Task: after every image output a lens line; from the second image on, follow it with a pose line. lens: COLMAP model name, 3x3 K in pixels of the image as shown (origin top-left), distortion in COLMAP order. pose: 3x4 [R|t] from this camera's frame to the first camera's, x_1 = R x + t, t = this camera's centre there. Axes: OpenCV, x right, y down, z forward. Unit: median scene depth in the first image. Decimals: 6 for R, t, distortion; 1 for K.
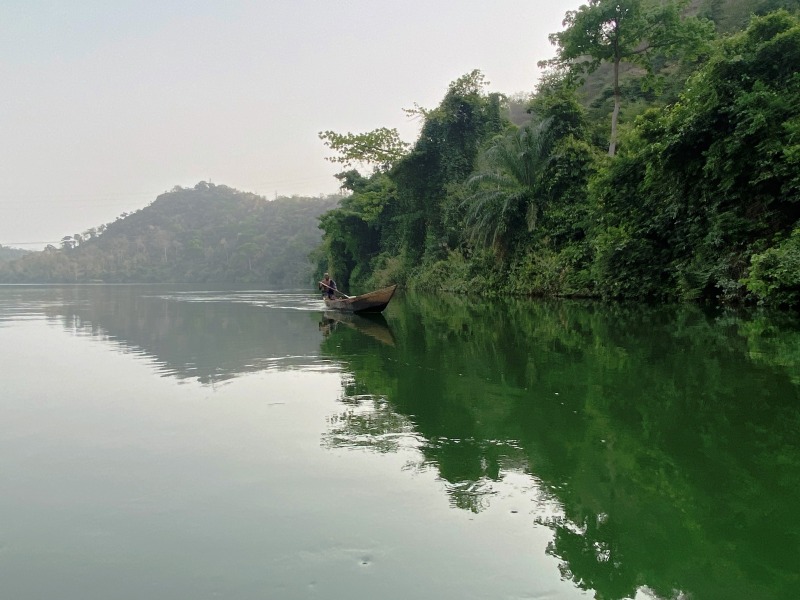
lens RADIAL K [[602.3, 0, 401.9], [0, 602.3, 300.3], [0, 0, 1]] dist [0.113213, -0.160735]
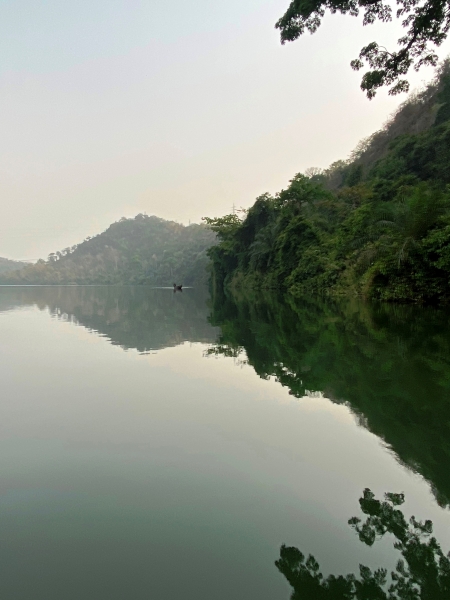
lens RADIAL K [[451.7, 0, 225.0], [0, 451.7, 300.0], [0, 0, 1]] dist [0.113213, -0.160735]
pose [[0.991771, 0.002680, -0.127995, 0.190273], [-0.001959, 0.999981, 0.005760, 0.022759], [0.128008, -0.005462, 0.991758, -0.754242]]
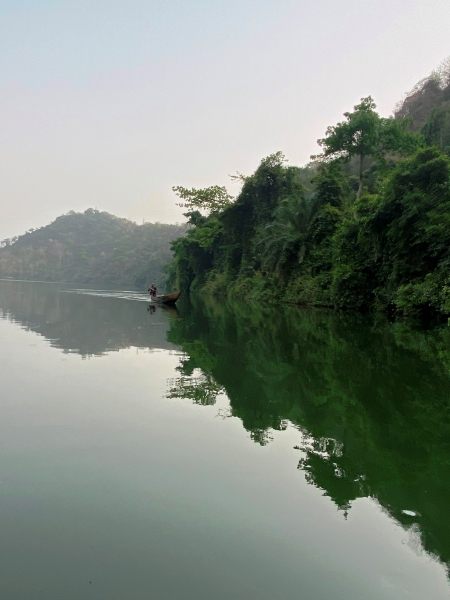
lens RADIAL K [[451.7, 0, 225.0], [0, 451.7, 300.0], [0, 0, 1]] dist [0.113213, -0.160735]
pose [[0.998249, 0.056219, -0.018380, 0.030686], [-0.056395, 0.998367, -0.009157, 0.001967], [0.017835, 0.010178, 0.999789, -0.115836]]
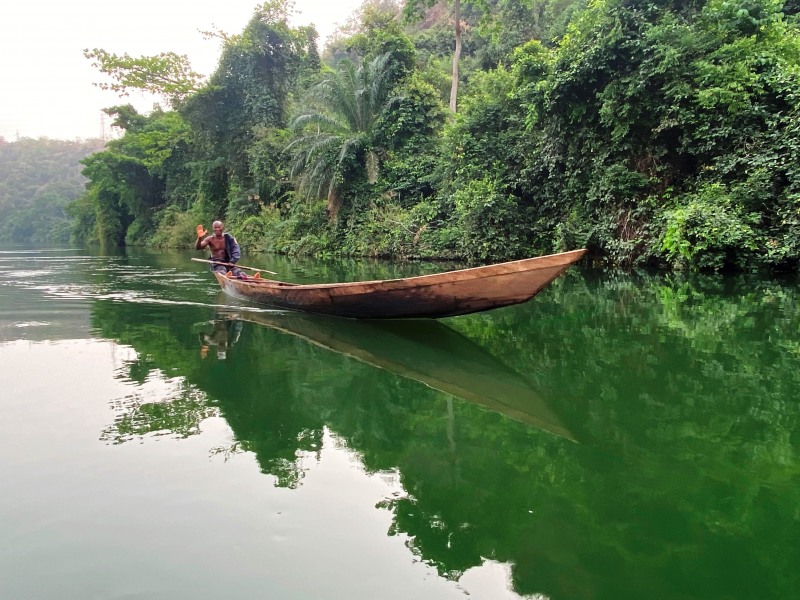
lens RADIAL K [[602.3, 0, 401.9], [0, 602.3, 300.3], [0, 0, 1]] dist [0.113213, -0.160735]
pose [[0.940113, -0.028229, 0.339693, -0.032505], [0.005853, 0.997755, 0.066715, -0.002731], [-0.340814, -0.060731, 0.938167, 0.105729]]
